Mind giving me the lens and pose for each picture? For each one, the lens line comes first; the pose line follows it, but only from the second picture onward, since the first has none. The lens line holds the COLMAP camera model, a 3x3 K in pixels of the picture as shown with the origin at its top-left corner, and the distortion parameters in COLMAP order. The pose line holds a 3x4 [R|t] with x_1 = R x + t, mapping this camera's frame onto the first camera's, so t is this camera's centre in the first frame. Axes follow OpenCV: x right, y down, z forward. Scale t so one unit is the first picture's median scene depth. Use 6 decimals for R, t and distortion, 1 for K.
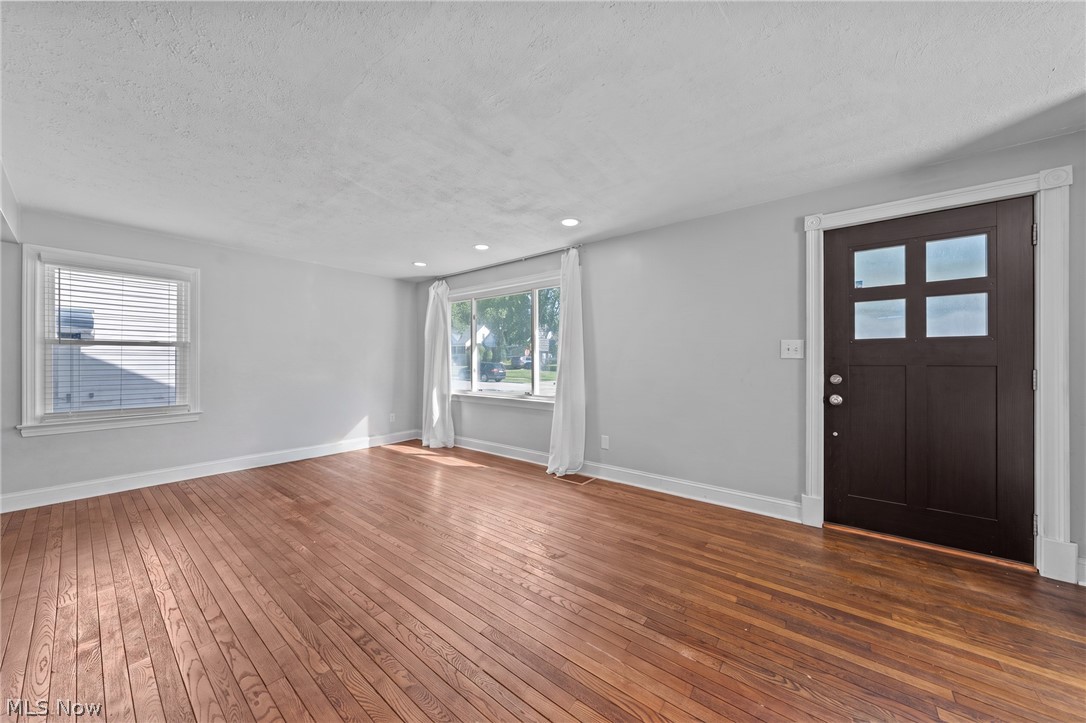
lens RADIAL K [[372.7, 0, 550.0], [0, 372.7, 358.8], [0, 0, 1]] dist [0.001294, 0.000208]
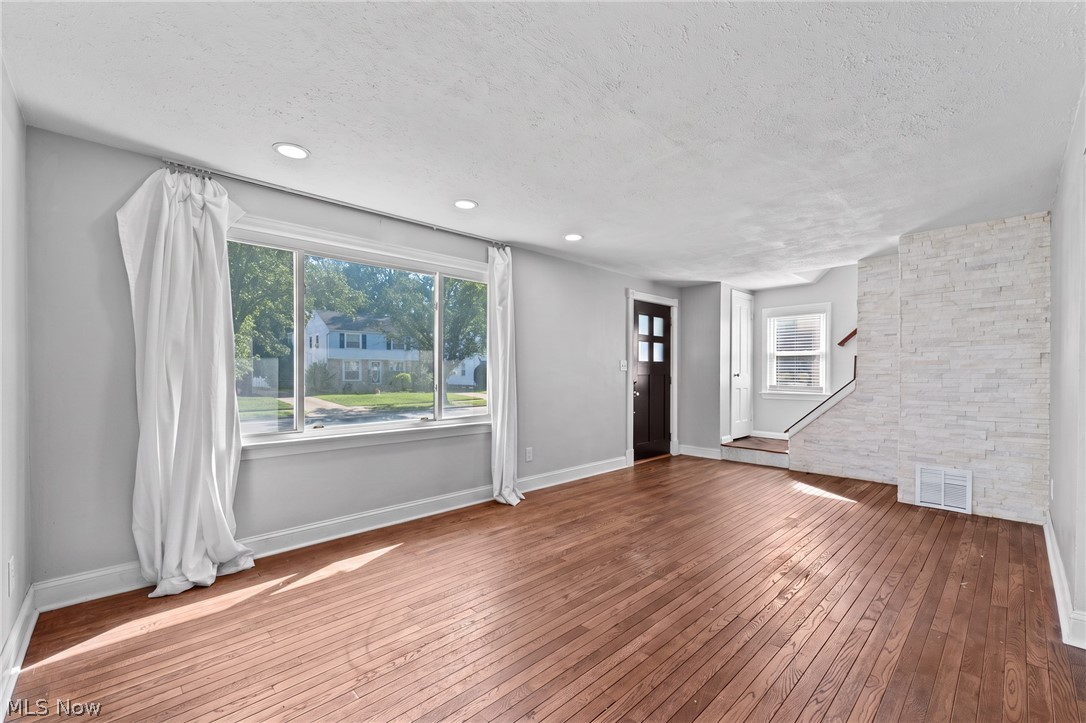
lens RADIAL K [[437.0, 0, 534.8], [0, 437.0, 377.6], [0, 0, 1]] dist [-0.003795, 0.000291]
pose [[0.174967, -0.008886, 0.984534, -1.420931], [-0.002806, 0.999951, 0.009524, 0.011607], [-0.984570, -0.004430, 0.174933, 1.108809]]
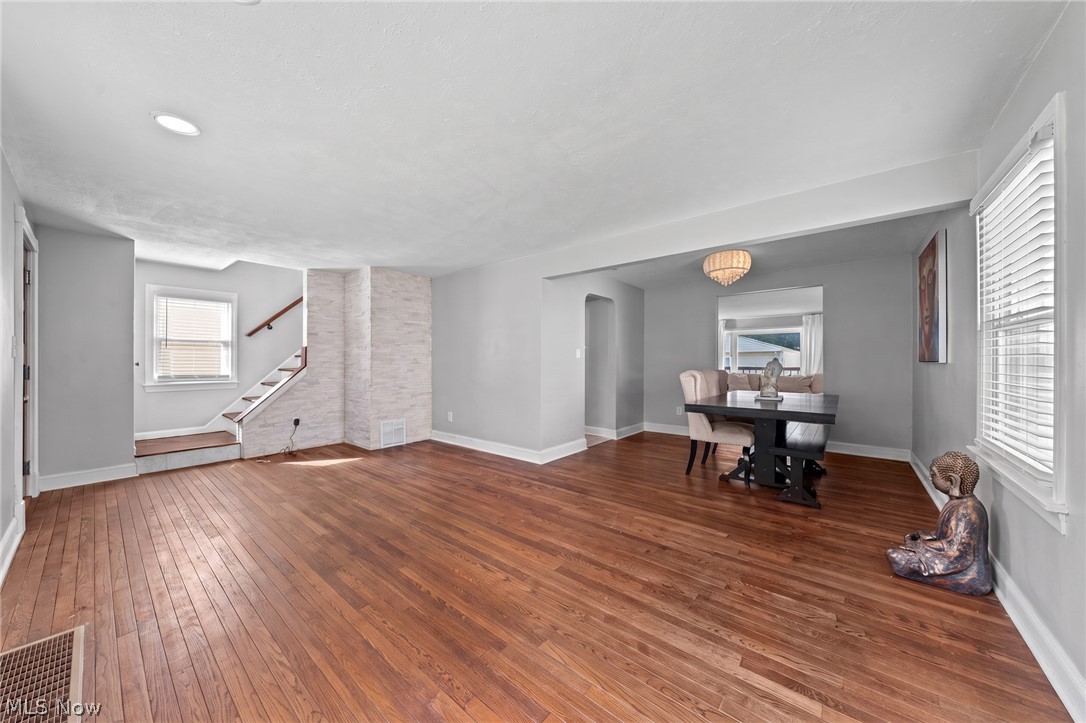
lens RADIAL K [[372.7, 0, 541.3], [0, 372.7, 365.0], [0, 0, 1]] dist [0.001294, 0.000208]
pose [[-0.999084, 0.003222, 0.042667, -0.689713], [0.003236, 0.999995, 0.000254, 0.028351], [-0.042666, 0.000391, -0.999089, 1.898483]]
